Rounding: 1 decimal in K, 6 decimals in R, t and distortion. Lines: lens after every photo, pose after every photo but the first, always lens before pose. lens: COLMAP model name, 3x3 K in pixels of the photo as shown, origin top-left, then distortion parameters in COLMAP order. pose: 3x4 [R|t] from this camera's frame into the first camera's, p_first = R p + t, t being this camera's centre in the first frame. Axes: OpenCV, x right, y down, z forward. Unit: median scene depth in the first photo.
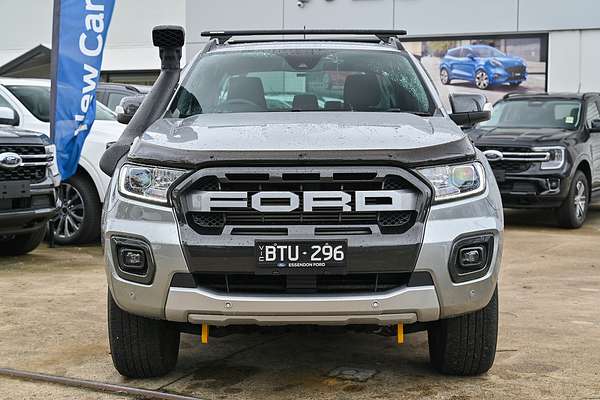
lens RADIAL K [[998.4, 0, 300.0], [0, 998.4, 200.0], [0, 0, 1]] dist [0.017834, 0.049396]
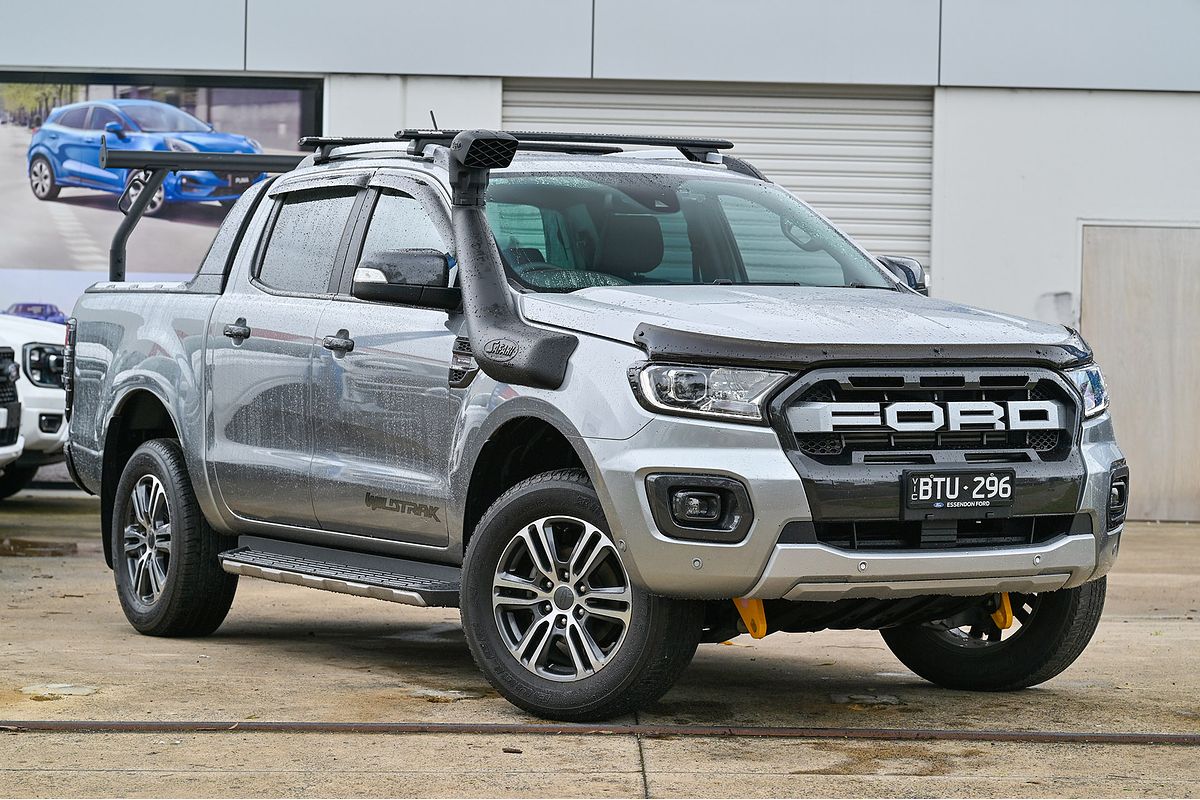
lens RADIAL K [[3292.4, 0, 600.0], [0, 3292.4, 400.0], [0, 0, 1]] dist [-0.030514, 0.323585]
pose [[0.880901, -0.001102, 0.473299, -1.309356], [0.023588, 0.998857, -0.041575, 0.080487], [-0.472712, 0.047788, 0.879920, -0.926783]]
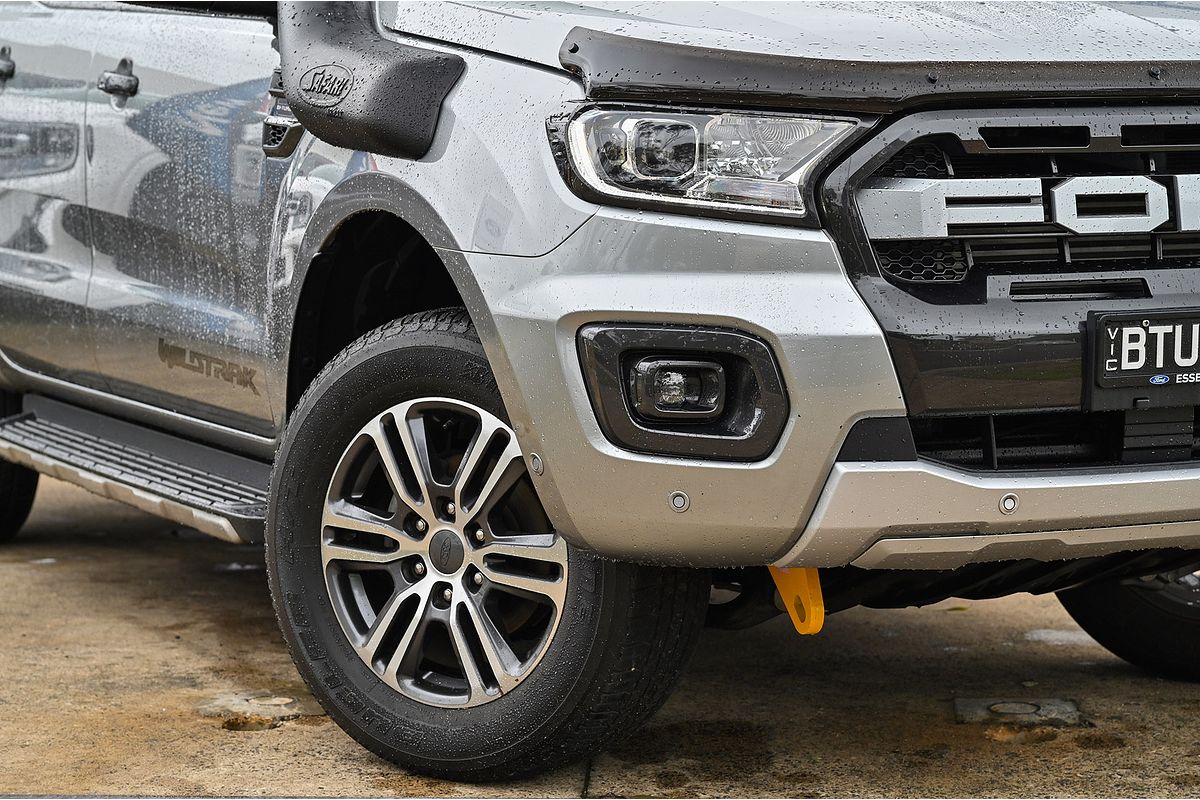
lens RADIAL K [[3269.3, 0, 600.0], [0, 3269.3, 400.0], [0, 0, 1]] dist [-0.044967, -0.033176]
pose [[0.904184, -0.044079, 0.424863, -0.683604], [0.034155, 0.998937, 0.030952, 0.028744], [-0.425775, -0.013475, 0.904729, 0.025859]]
